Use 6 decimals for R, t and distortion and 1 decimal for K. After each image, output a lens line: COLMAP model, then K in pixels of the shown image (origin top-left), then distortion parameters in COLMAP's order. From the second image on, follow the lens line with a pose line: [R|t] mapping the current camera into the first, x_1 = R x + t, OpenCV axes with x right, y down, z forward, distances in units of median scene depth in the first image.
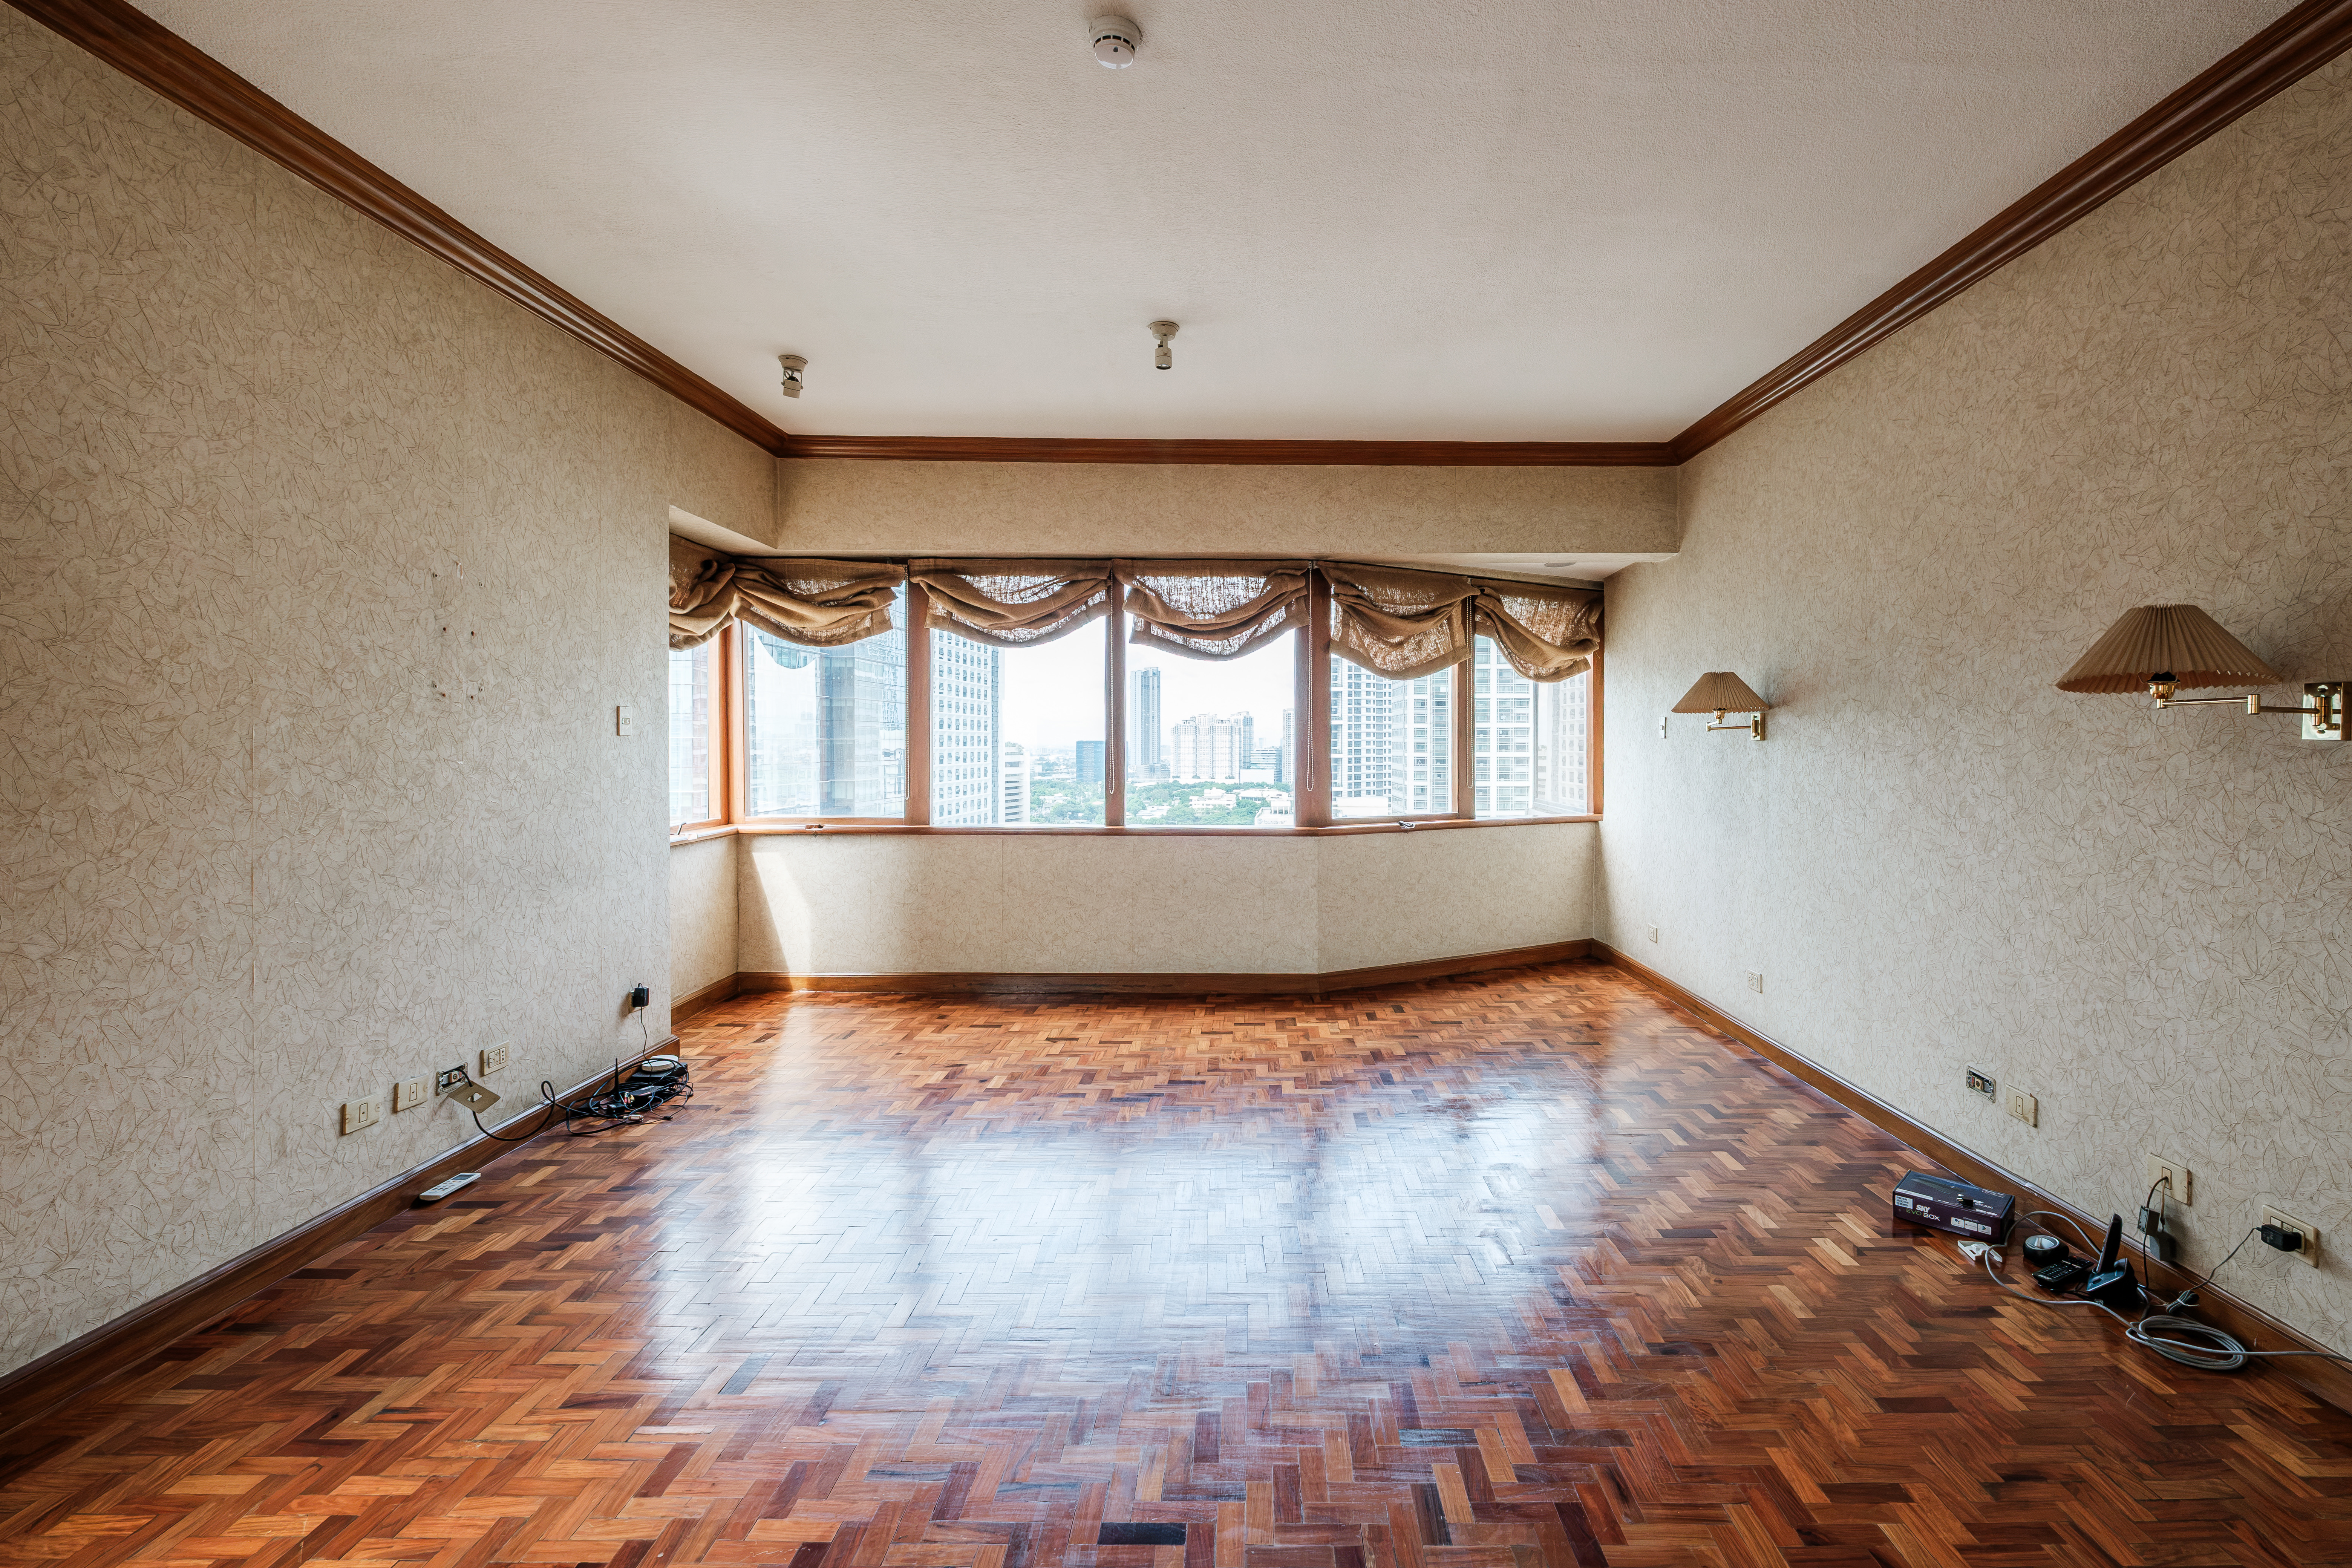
lens RADIAL K [[1052.0, 0, 1254.7], [0, 1052.0, 743.2], [0, 0, 1]] dist [-0.000615, -0.004269]
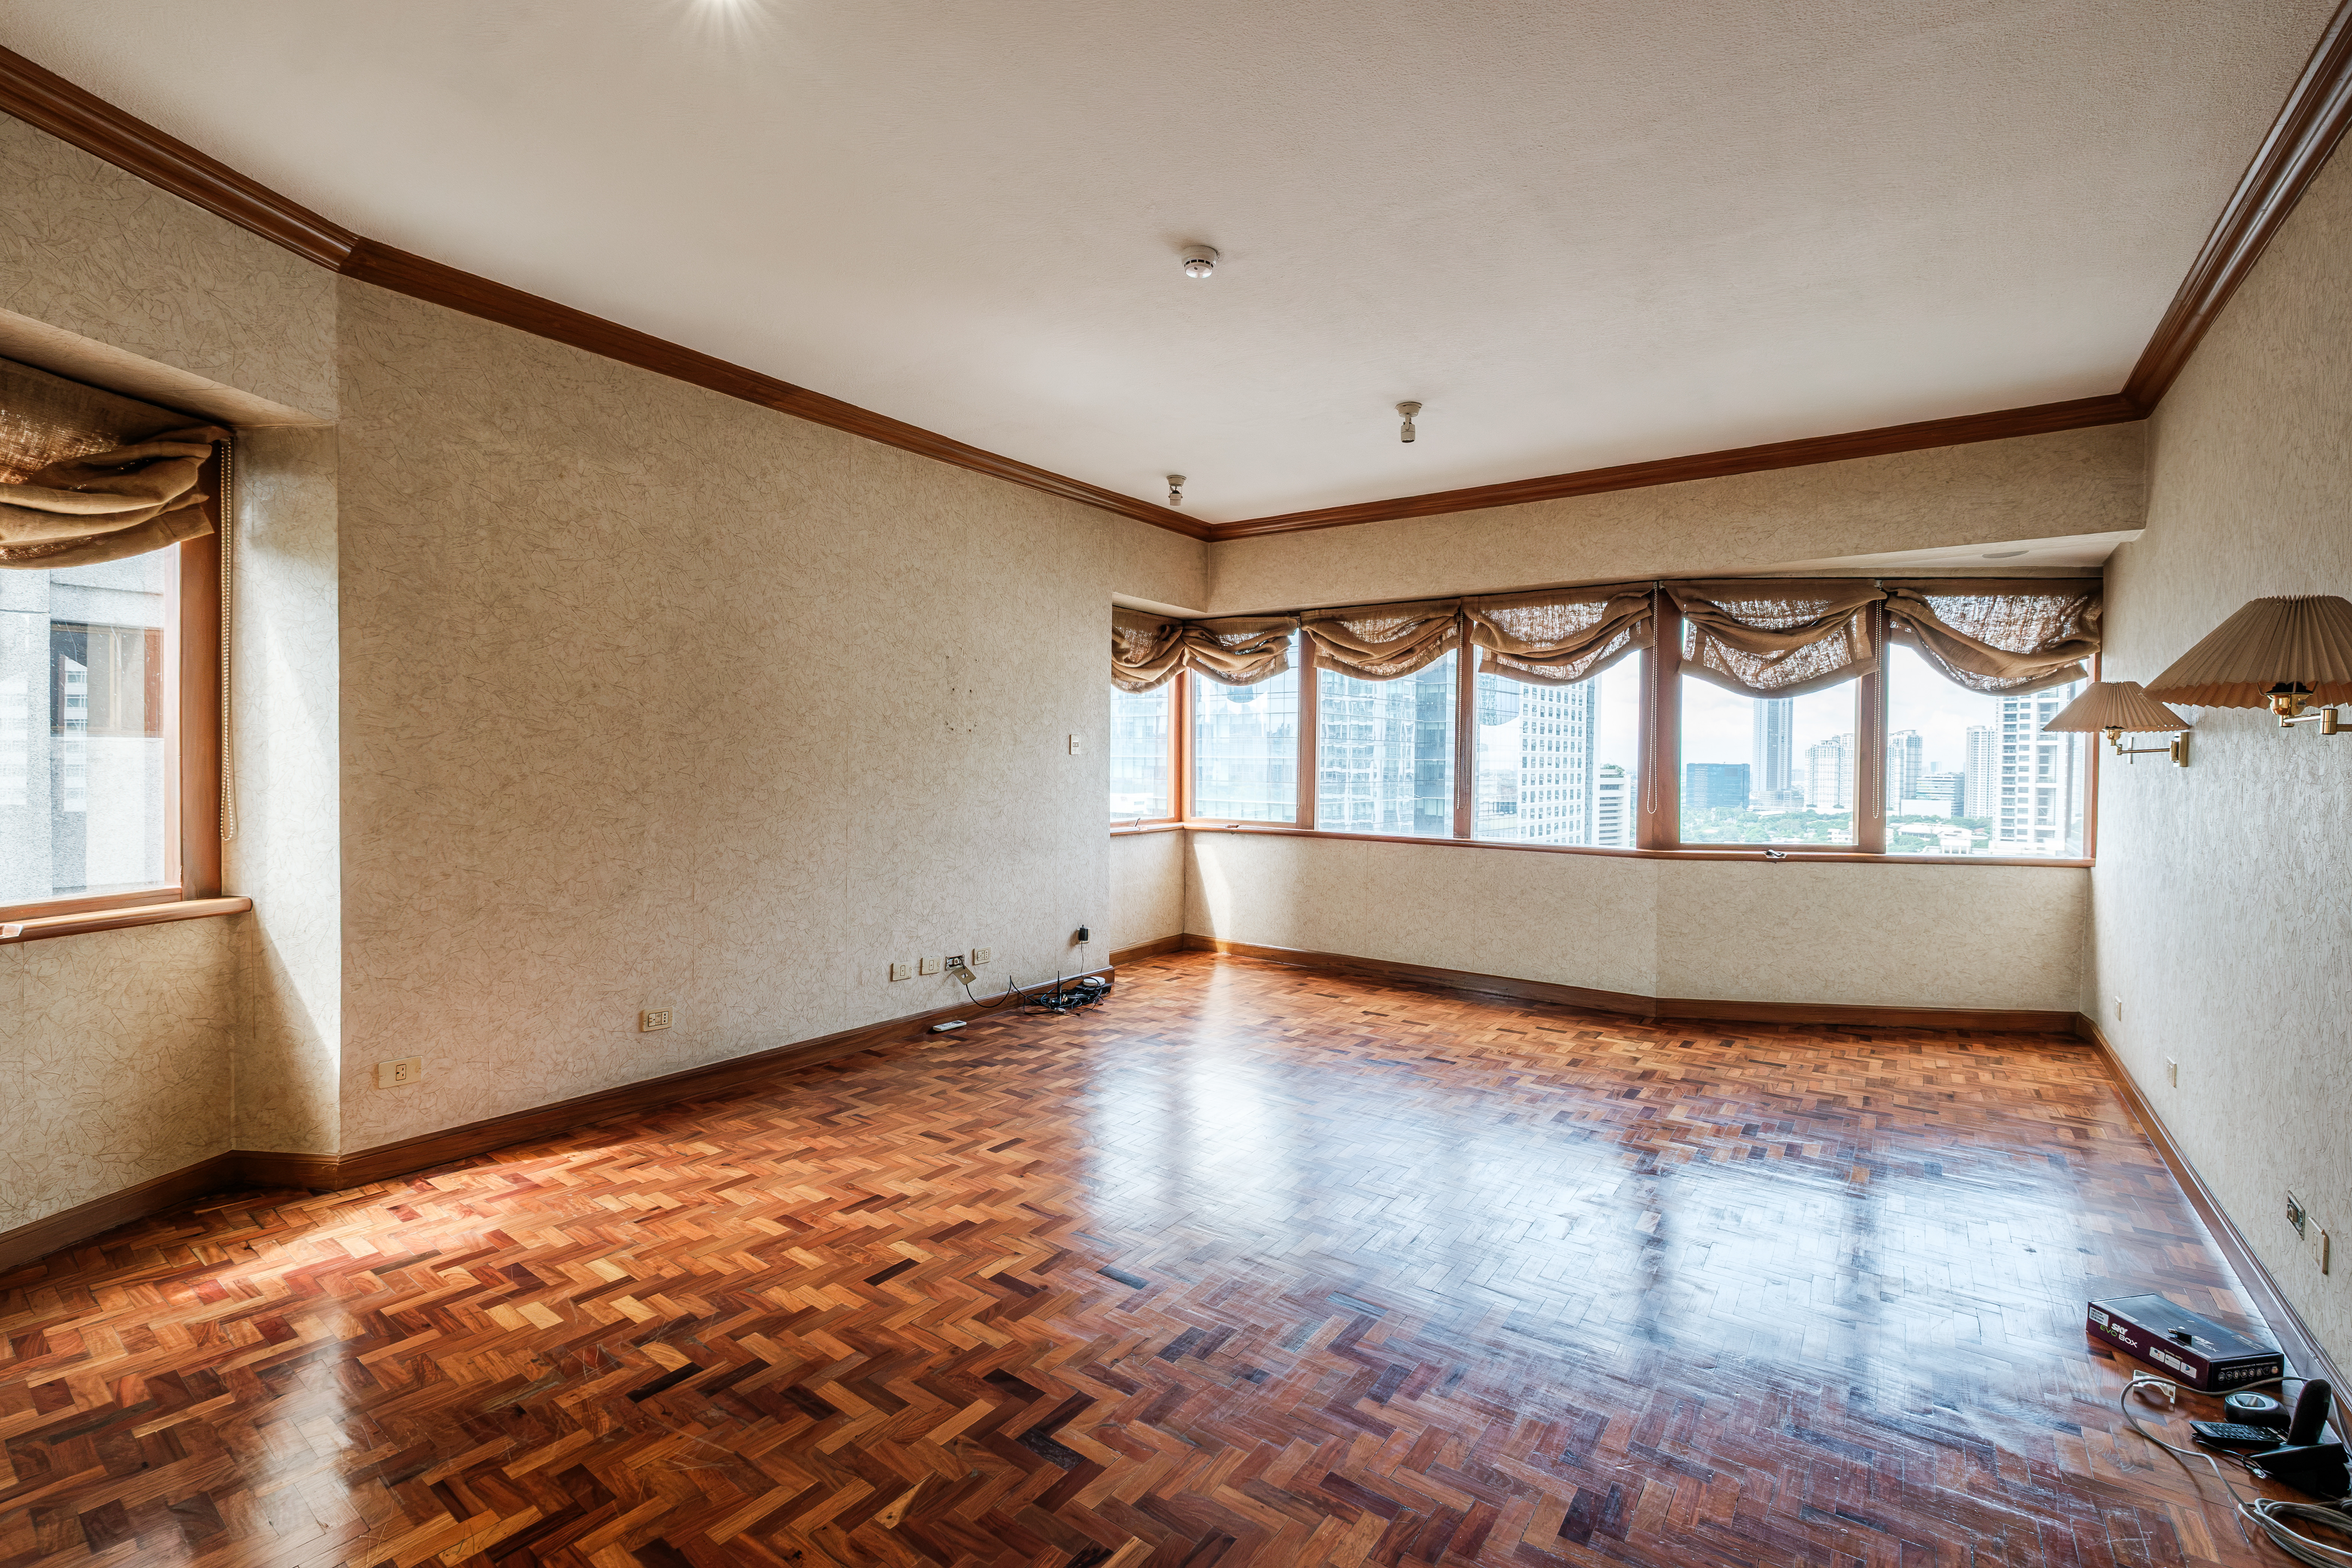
lens RADIAL K [[1051.7, 0, 1195.2], [0, 1051.7, 774.2], [0, 0, 1]] dist [0.000413, -0.012758]
pose [[0.799497, 0.015270, -0.600475, 0.322389], [-0.009793, 0.999875, 0.012388, 0.000305], [0.600590, -0.004024, 0.799547, -0.056239]]
